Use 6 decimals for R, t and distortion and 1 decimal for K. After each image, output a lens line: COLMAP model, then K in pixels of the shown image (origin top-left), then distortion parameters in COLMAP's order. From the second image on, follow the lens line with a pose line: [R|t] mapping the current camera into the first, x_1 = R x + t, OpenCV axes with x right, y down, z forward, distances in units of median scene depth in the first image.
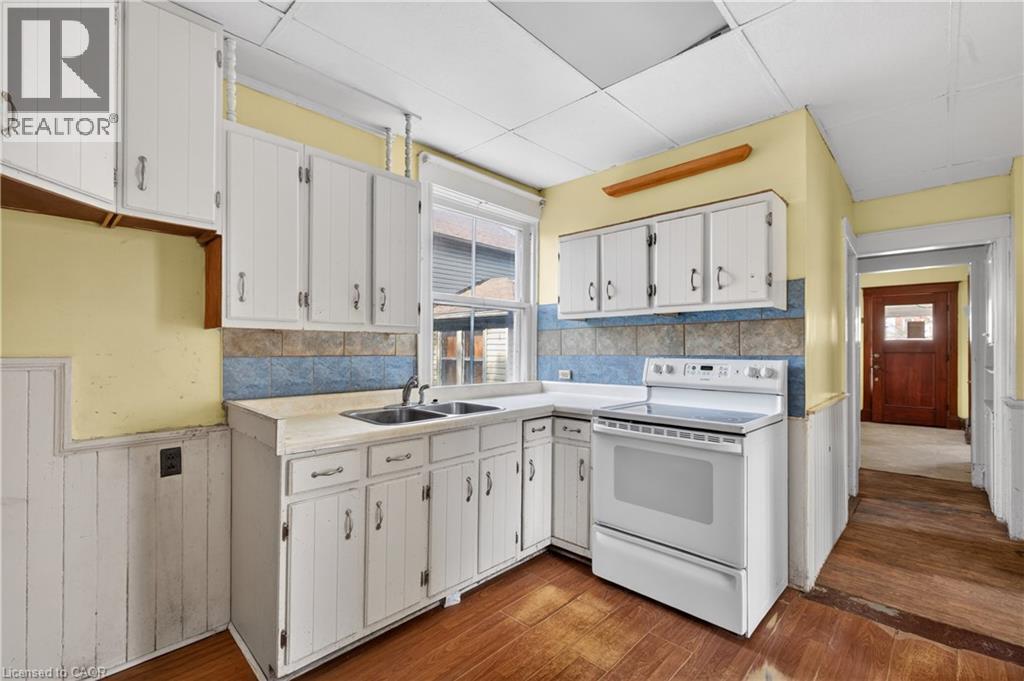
lens RADIAL K [[449.2, 0, 506.3], [0, 449.2, 347.0], [0, 0, 1]] dist [0.000322, -0.000231]
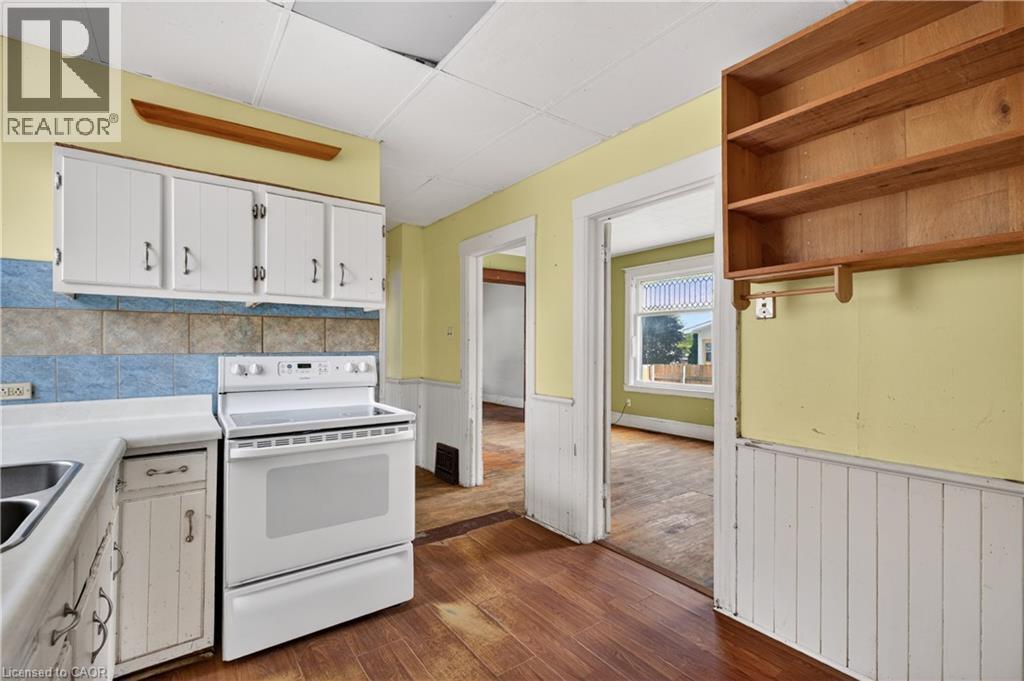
lens RADIAL K [[457.7, 0, 510.4], [0, 457.7, 344.5], [0, 0, 1]] dist [0.000363, -0.000070]
pose [[0.169179, 0.006280, 0.985565, -0.418542], [-0.006953, 0.999962, -0.005178, 0.004161], [-0.985561, -0.005976, 0.169216, 0.412089]]
